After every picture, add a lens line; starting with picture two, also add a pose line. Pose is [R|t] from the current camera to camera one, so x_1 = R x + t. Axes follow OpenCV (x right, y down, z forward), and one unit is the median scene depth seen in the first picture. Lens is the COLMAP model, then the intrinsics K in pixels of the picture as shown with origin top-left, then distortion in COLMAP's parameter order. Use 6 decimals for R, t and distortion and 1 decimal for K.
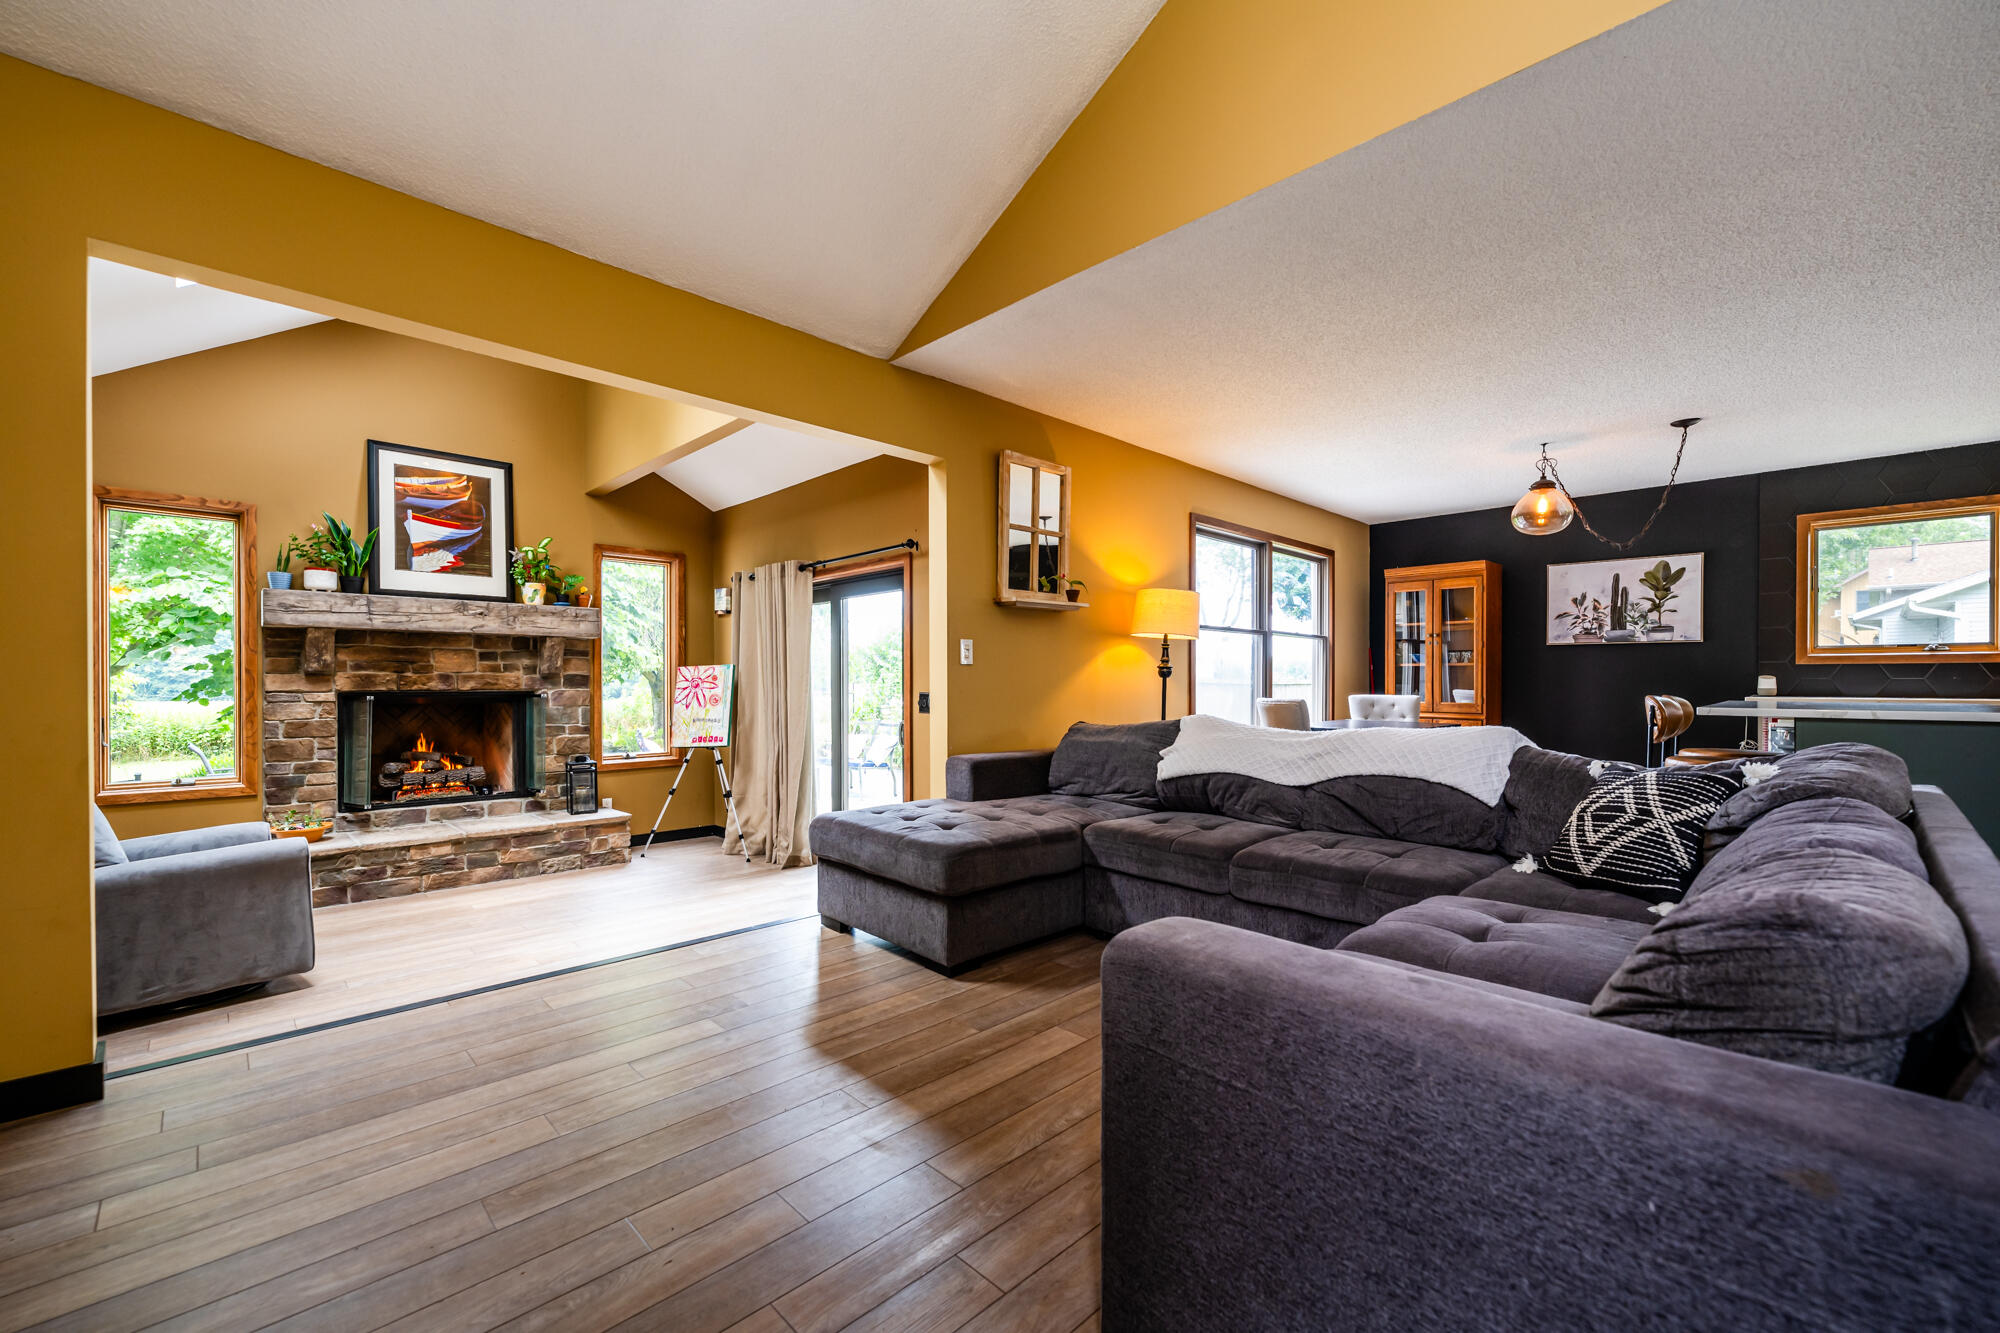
lens RADIAL K [[804.3, 0, 1004.2], [0, 804.3, 684.1], [0, 0, 1]] dist [-0.002528, 0.001994]
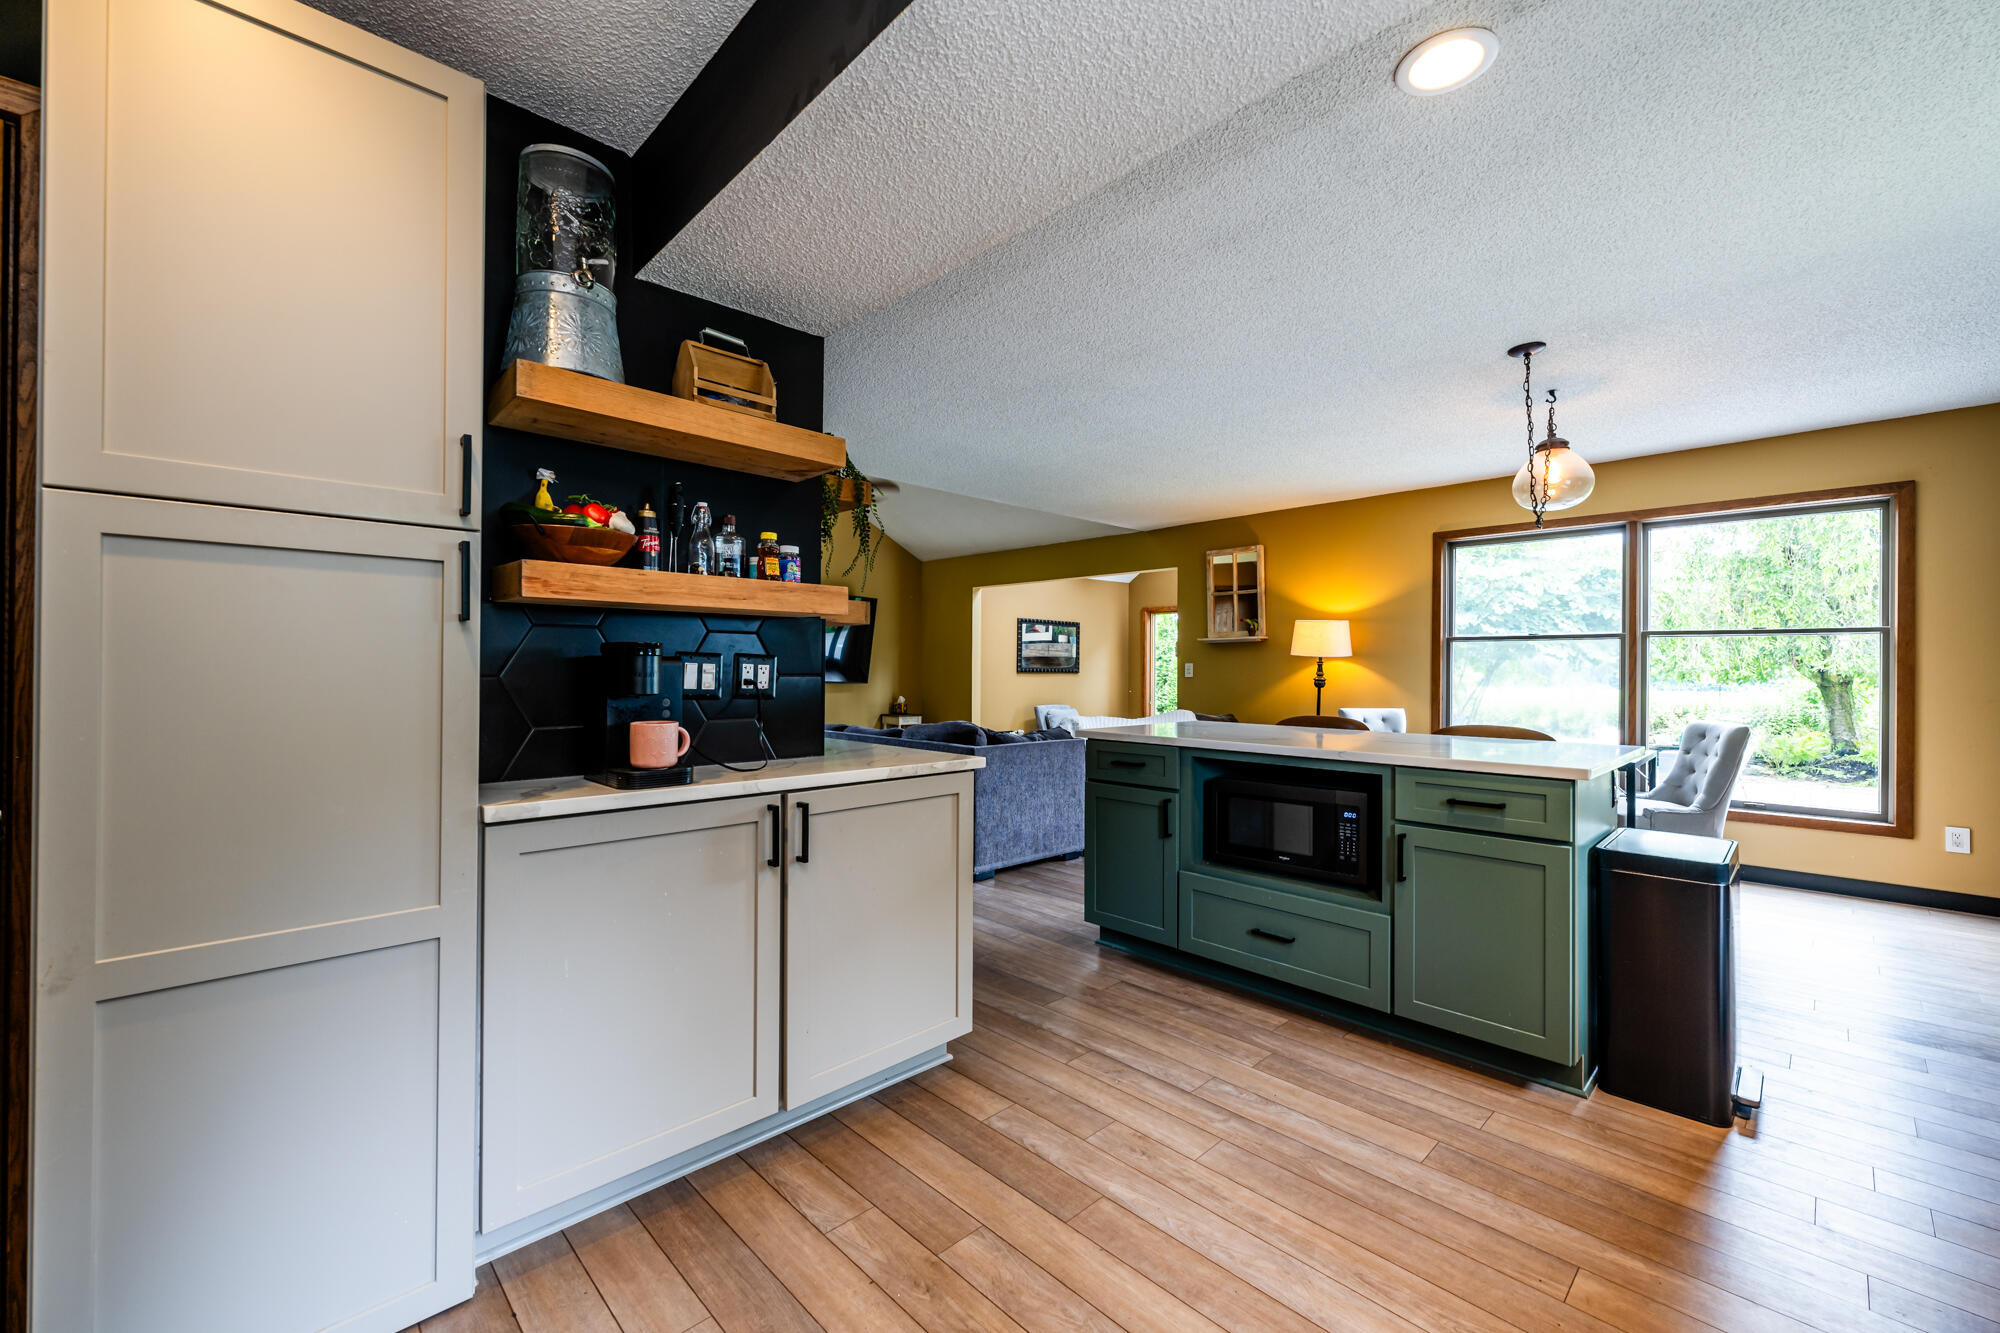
lens RADIAL K [[804.3, 0, 1033.6], [0, 804.3, 671.7], [0, 0, 1]] dist [-0.002528, 0.001994]
pose [[0.026730, 0.003660, -0.999636, 1.193940], [-0.008730, 0.999956, 0.003428, -0.027258], [0.999605, 0.008635, 0.026760, 0.415461]]
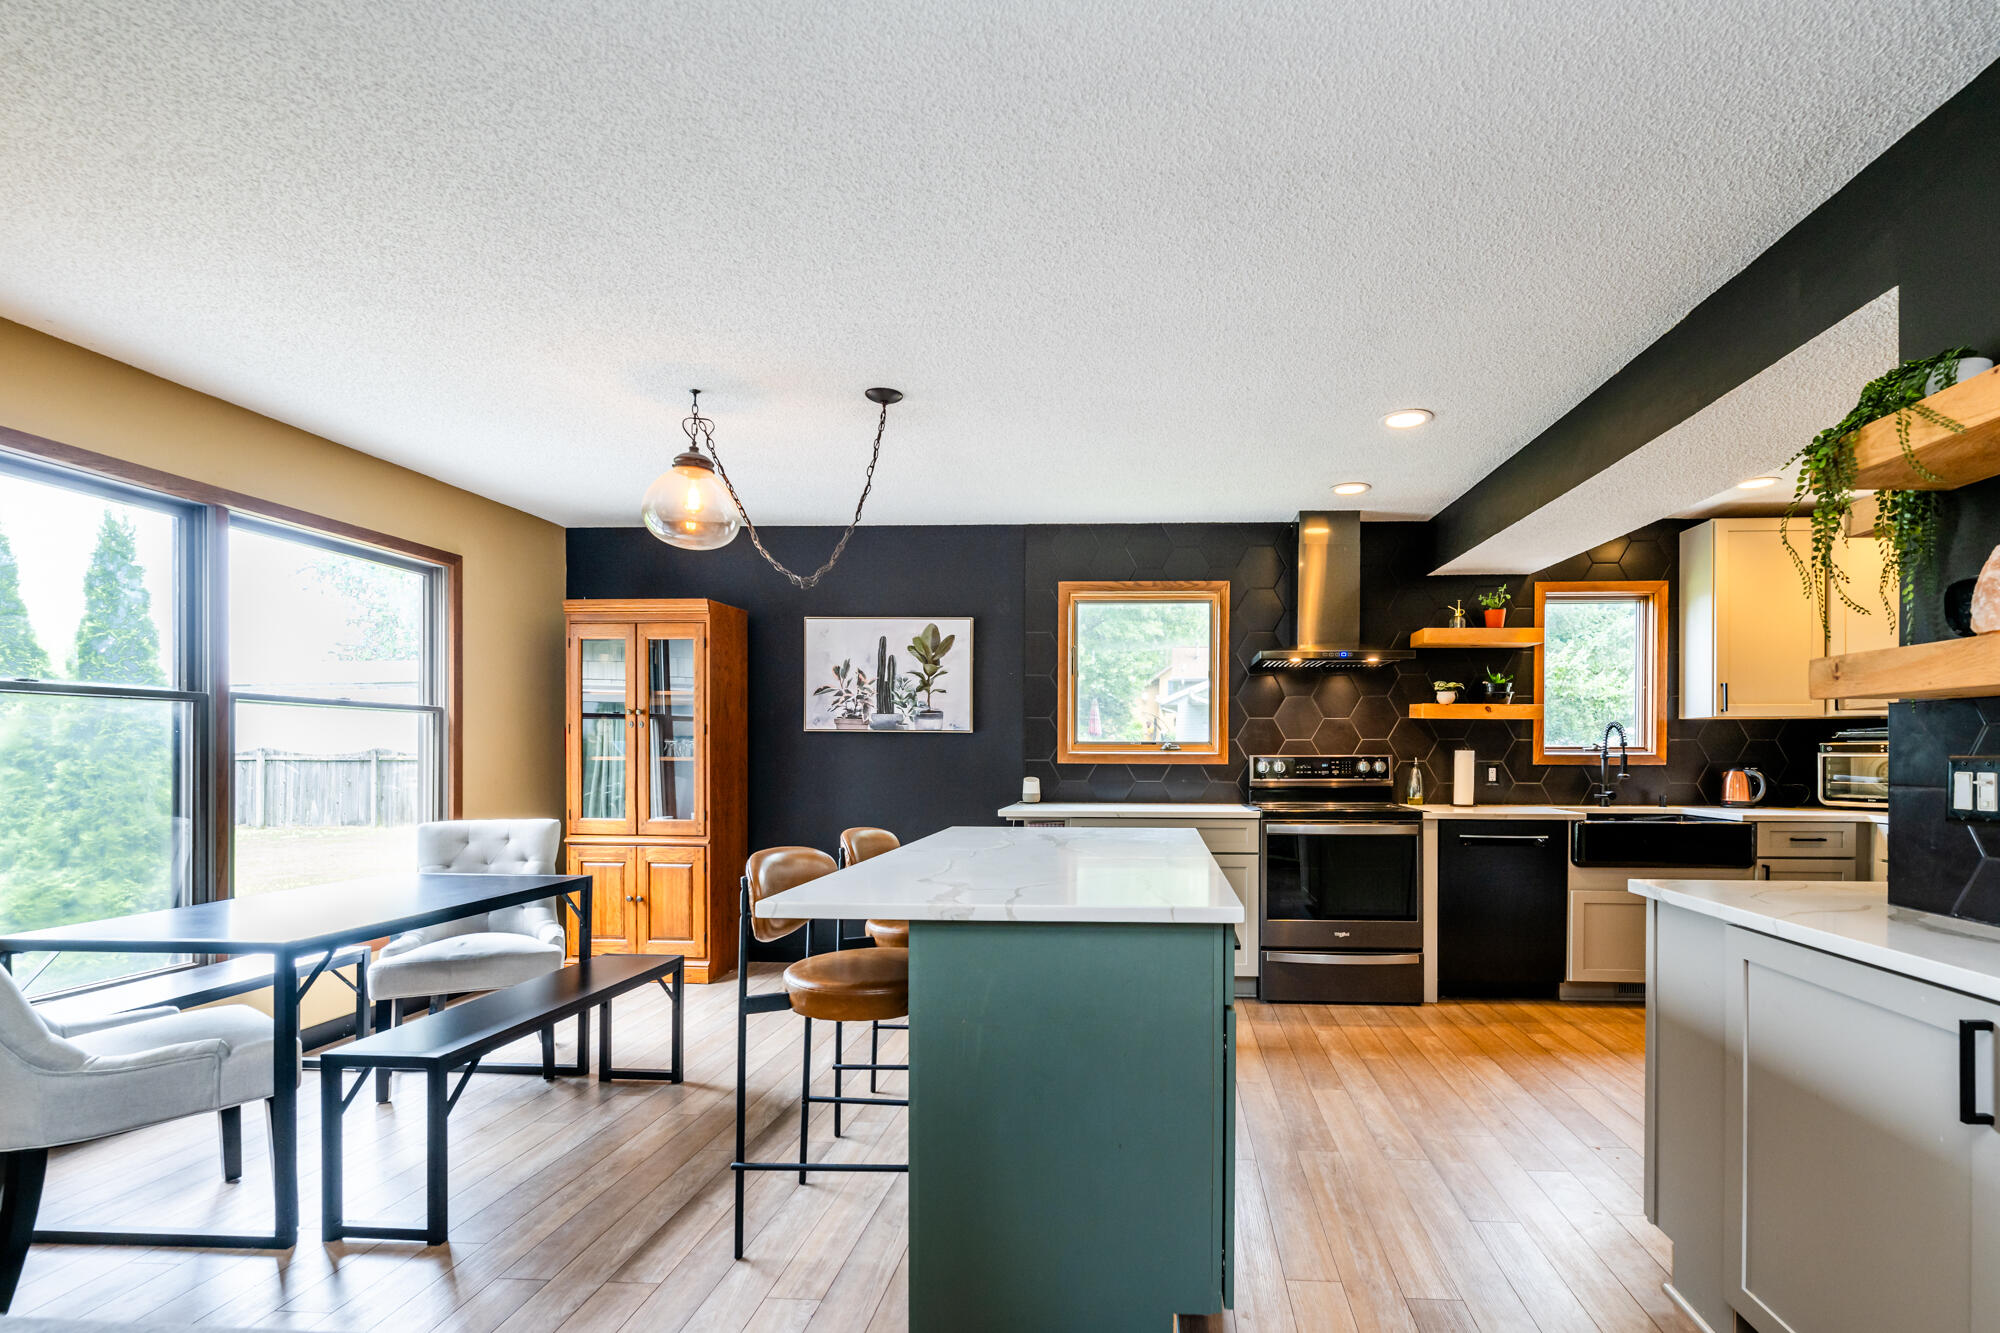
lens RADIAL K [[905.4, 0, 1112.3], [0, 905.4, 760.2], [0, 0, 1]] dist [-0.006654, 0.002150]
pose [[0.734088, -0.004829, 0.679037, 0.380482], [-0.000781, 0.999968, 0.007955, -0.033836], [-0.679054, -0.006370, 0.734061, 0.271276]]
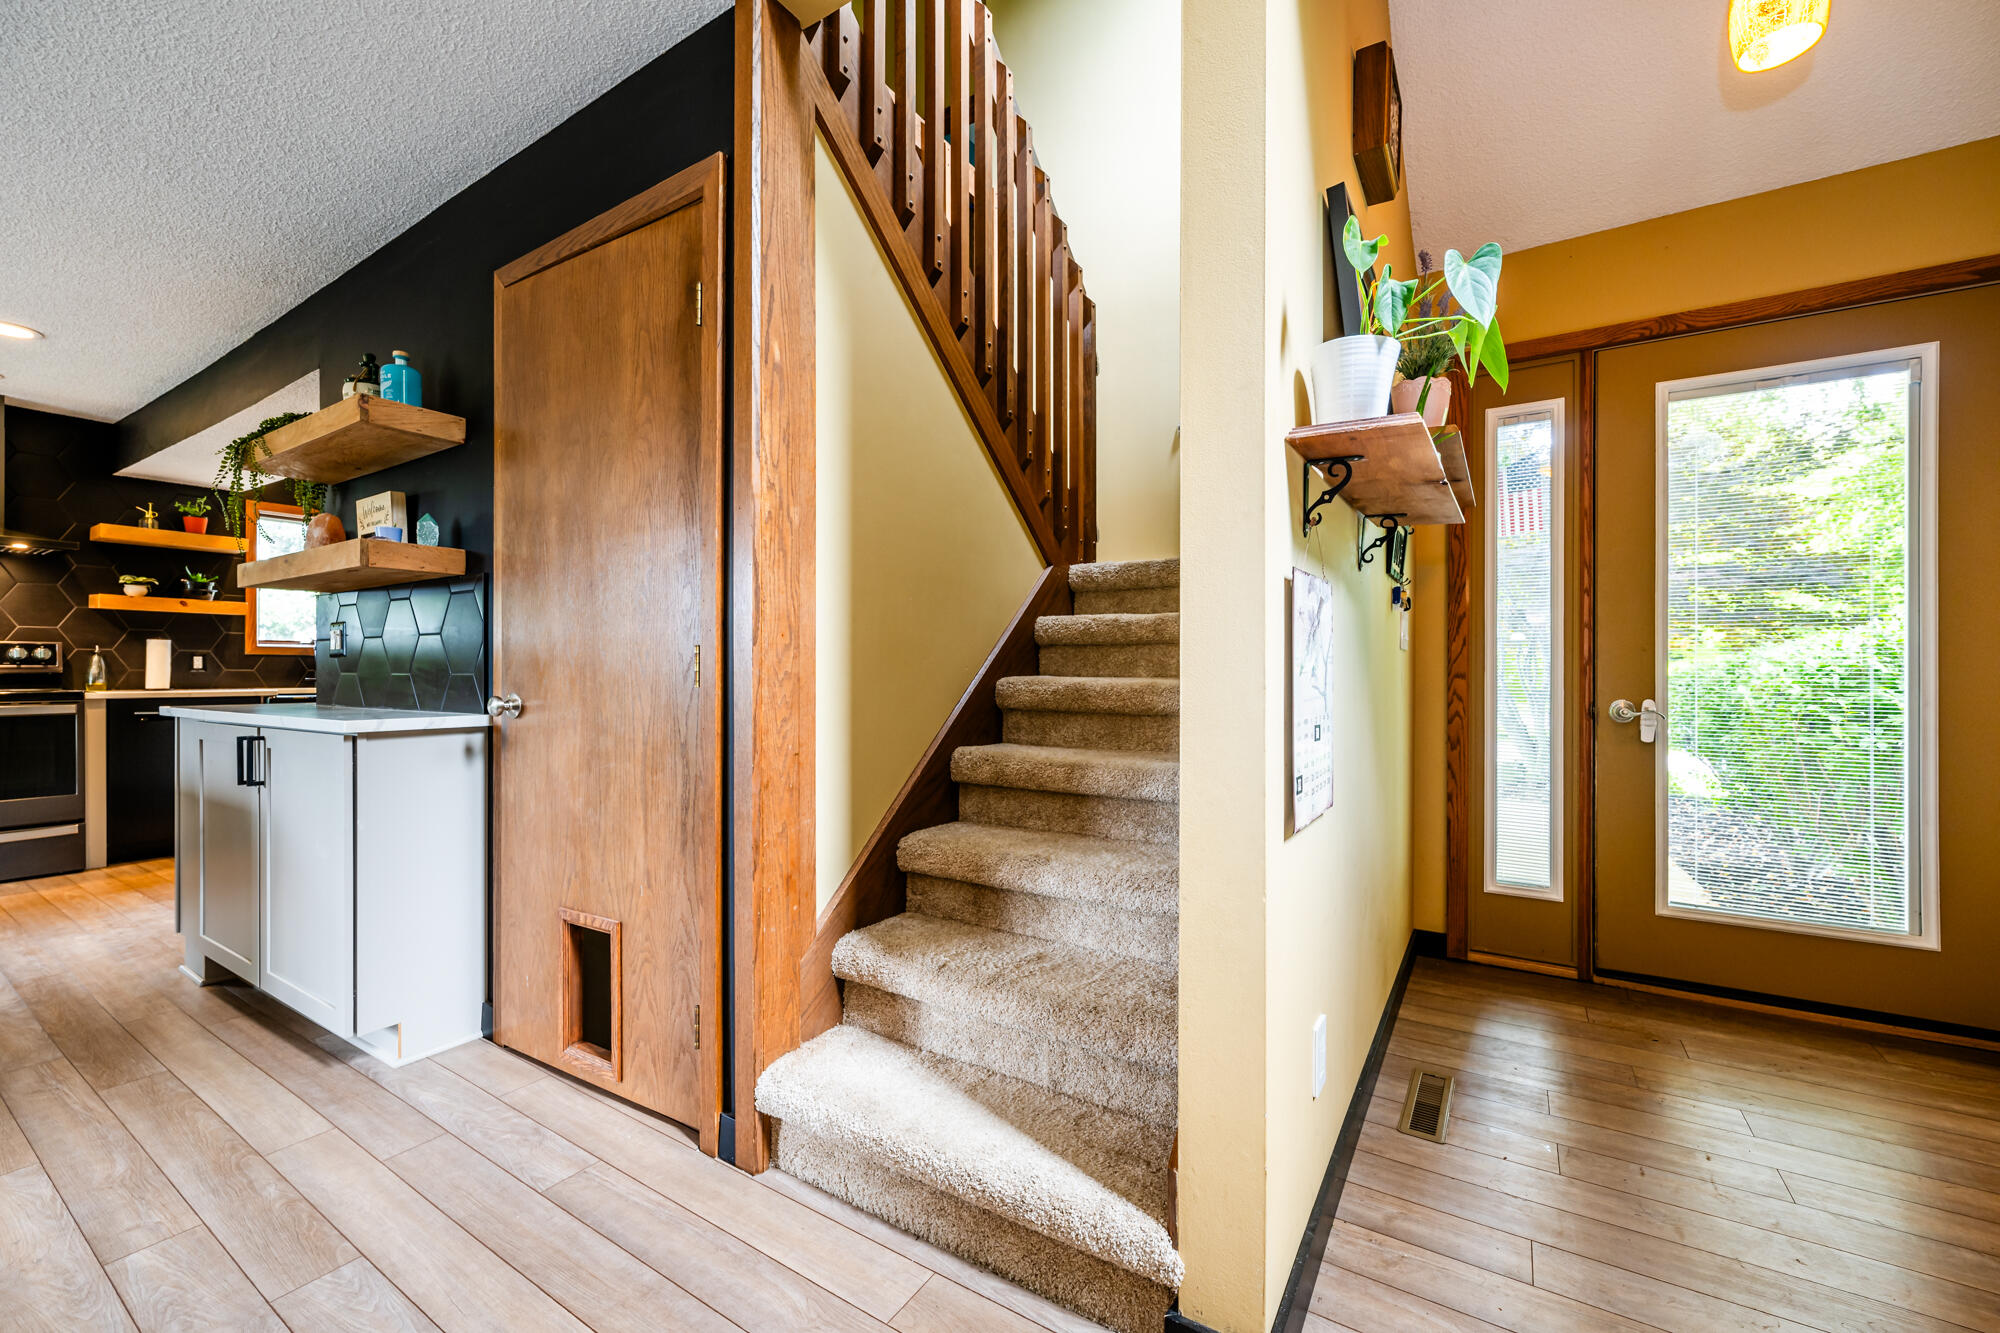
lens RADIAL K [[804.3, 0, 997.6], [0, 804.3, 671.0], [0, 0, 1]] dist [-0.002528, 0.001994]
pose [[-0.218187, 0.001925, 0.975905, 0.198685], [0.002522, 0.999996, -0.001409, -0.001269], [-0.975904, 0.002154, -0.218190, 0.007448]]
